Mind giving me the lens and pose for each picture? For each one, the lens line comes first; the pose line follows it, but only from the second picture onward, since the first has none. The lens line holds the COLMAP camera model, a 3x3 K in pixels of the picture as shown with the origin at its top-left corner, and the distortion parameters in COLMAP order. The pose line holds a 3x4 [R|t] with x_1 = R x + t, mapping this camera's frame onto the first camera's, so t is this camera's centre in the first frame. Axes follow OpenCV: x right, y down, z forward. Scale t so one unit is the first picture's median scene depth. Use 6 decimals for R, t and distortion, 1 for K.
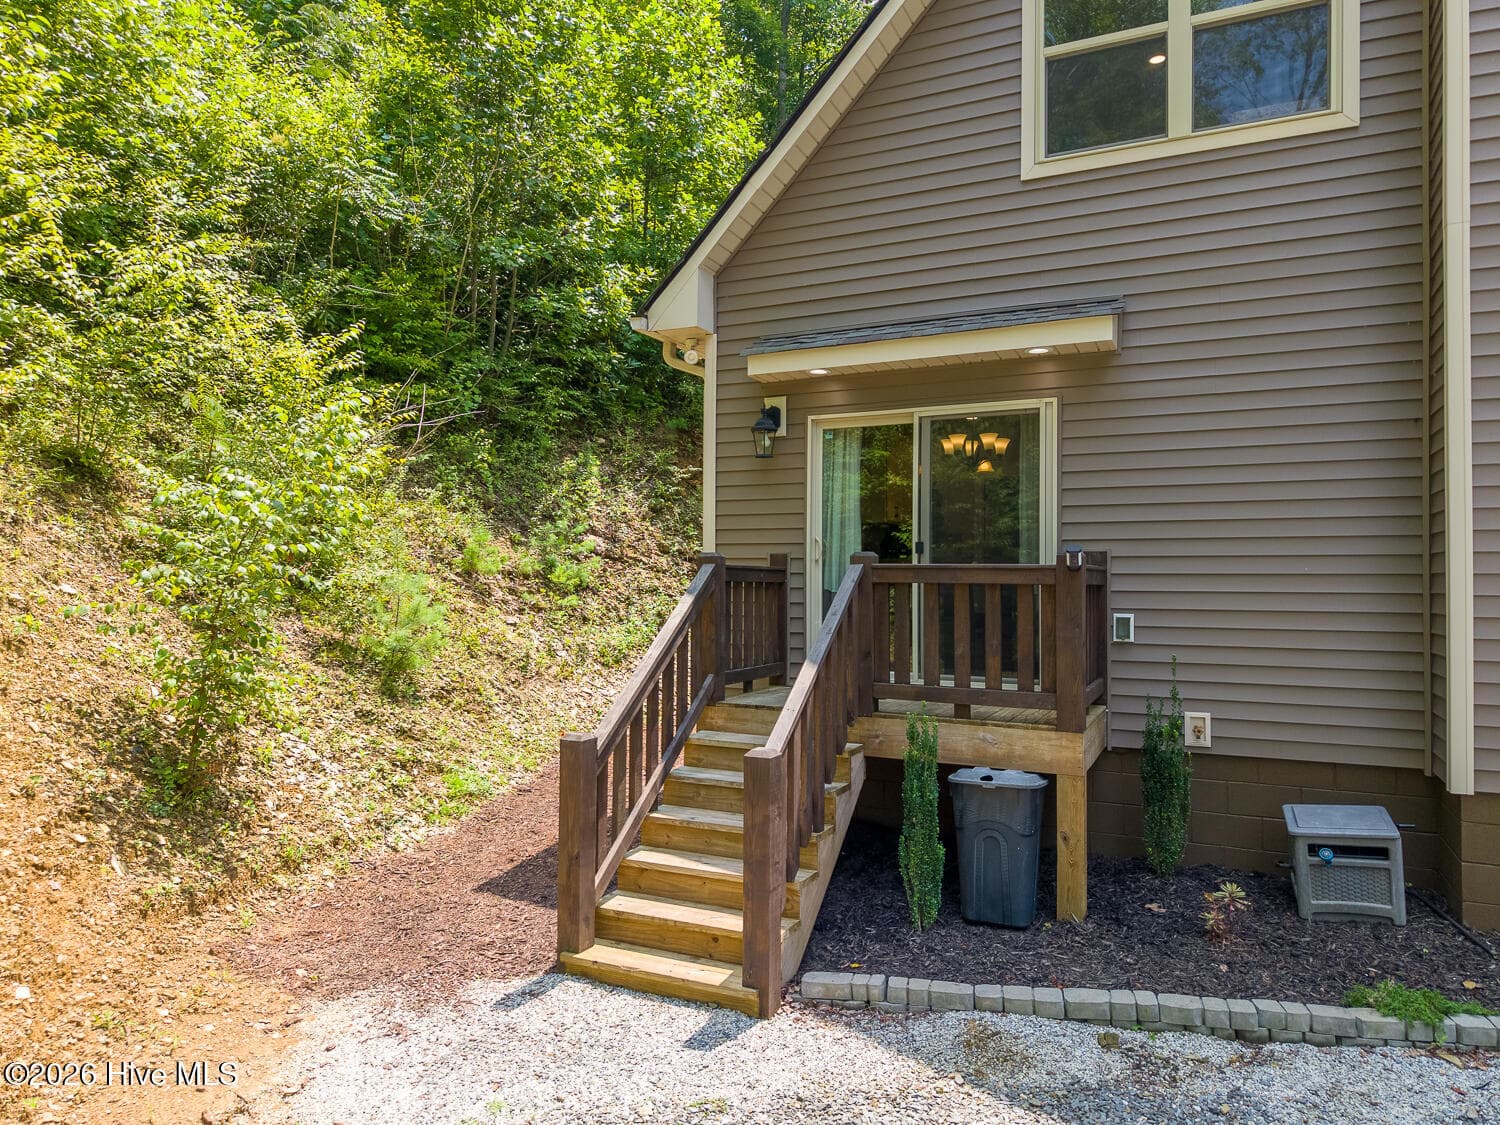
lens RADIAL K [[1004.3, 0, 750.0], [0, 1004.3, 562.5], [0, 0, 1]] dist [0.050248, -0.061234]
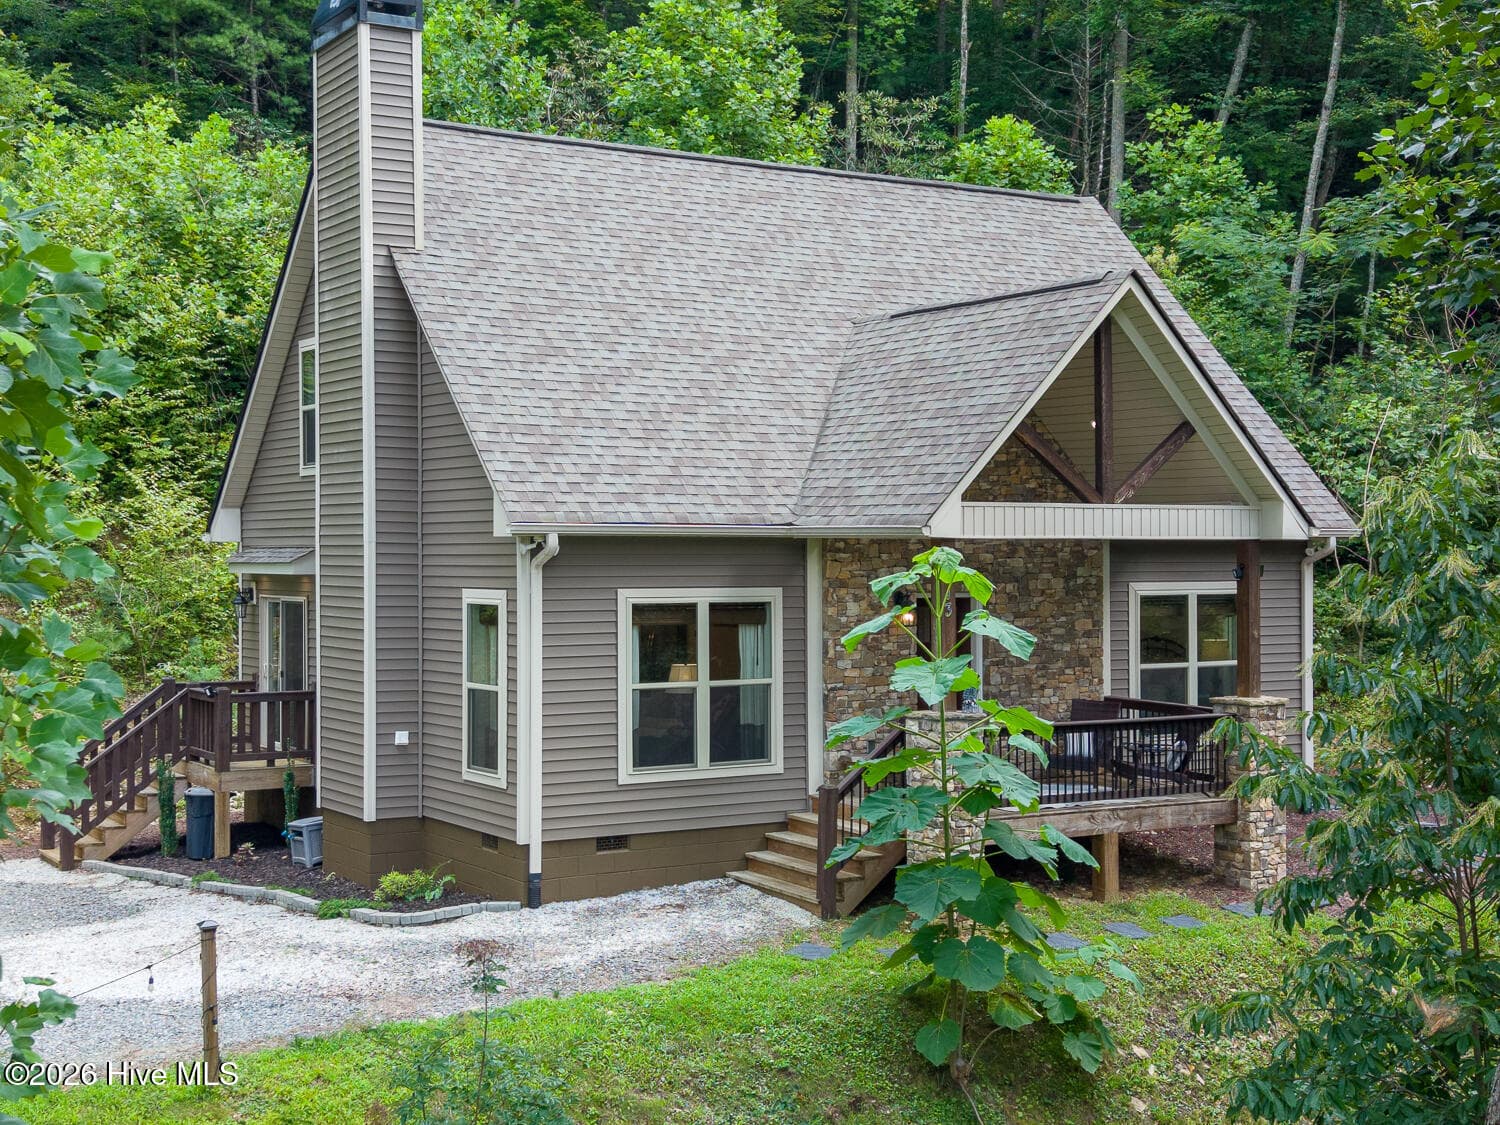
lens RADIAL K [[1991.5, 0, 750.0], [0, 1991.5, 562.5], [0, 0, 1]] dist [0.229193, -0.910560]
pose [[0.836142, -0.000389, -0.548512, 2.662861], [0.011897, 0.999777, 0.017427, -0.249091], [0.548384, -0.021098, 0.835961, -1.442314]]
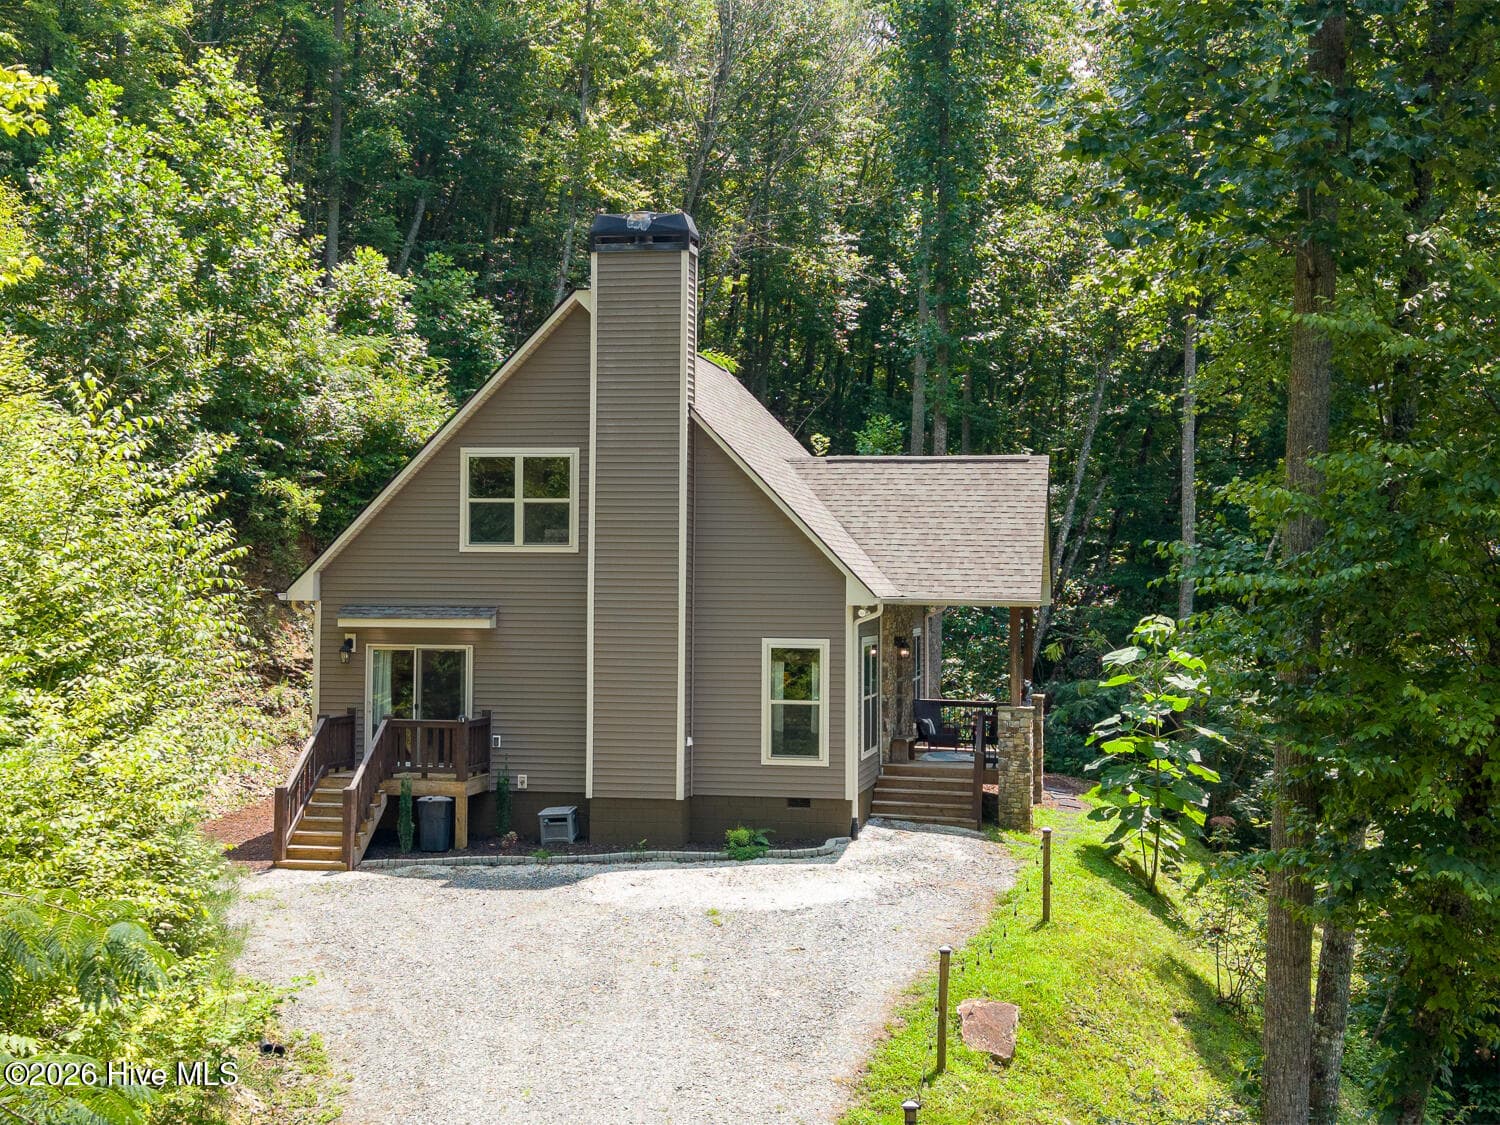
lens RADIAL K [[1991.5, 0, 750.0], [0, 1991.5, 562.5], [0, 0, 1]] dist [0.229193, -0.910560]
pose [[0.969793, 0.008743, 0.243772, -0.193496], [-0.009586, 0.999951, 0.002271, -0.336146], [-0.243740, -0.004540, 0.969830, -3.352248]]
